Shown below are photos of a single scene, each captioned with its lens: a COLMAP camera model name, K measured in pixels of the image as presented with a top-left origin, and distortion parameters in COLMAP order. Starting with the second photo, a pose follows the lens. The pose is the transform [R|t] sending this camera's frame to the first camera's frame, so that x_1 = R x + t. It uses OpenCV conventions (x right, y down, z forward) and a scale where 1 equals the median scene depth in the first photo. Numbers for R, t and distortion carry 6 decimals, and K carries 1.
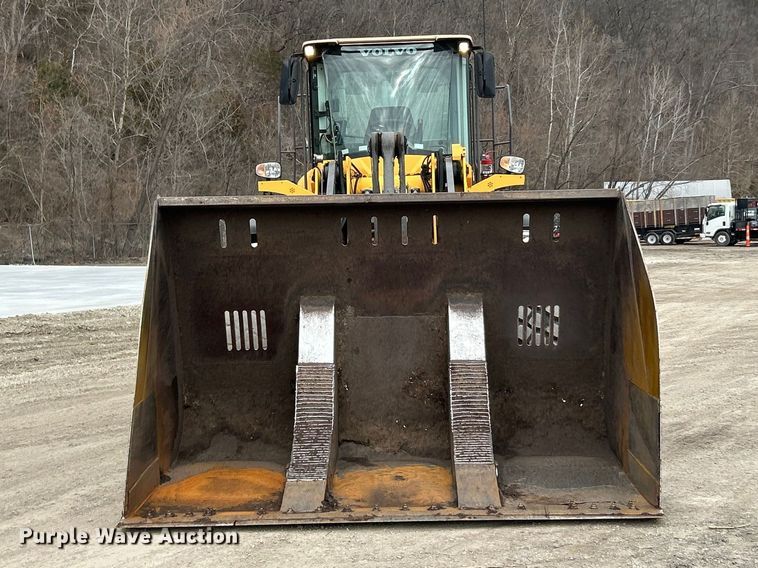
lens RADIAL K [[1295.7, 0, 358.7], [0, 1295.7, 285.5], [0, 0, 1]] dist [0.042943, 0.095968]
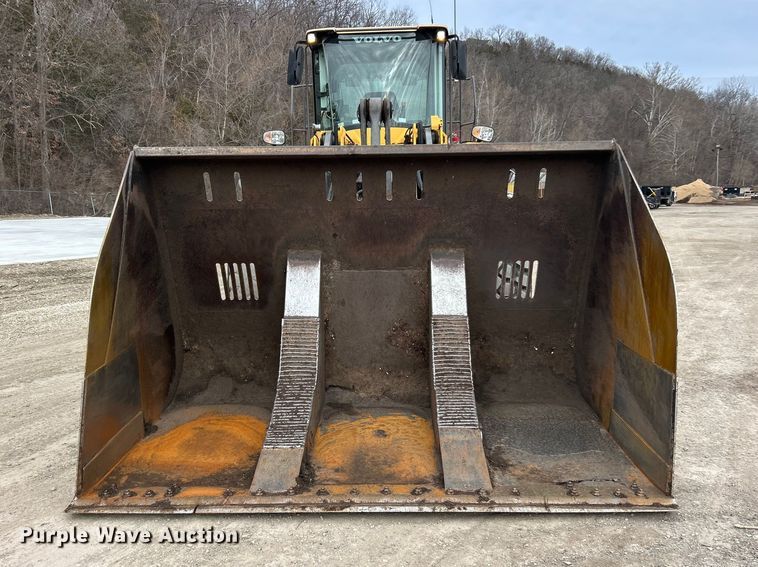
lens RADIAL K [[675.3, 0, 377.6], [0, 675.3, 309.7], [0, 0, 1]] dist [0.113827, -0.229327]
pose [[0.999850, 0.004925, 0.016625, 0.018069], [-0.006801, 0.993369, 0.114764, -0.006963], [-0.015950, -0.114860, 0.993254, 0.460529]]
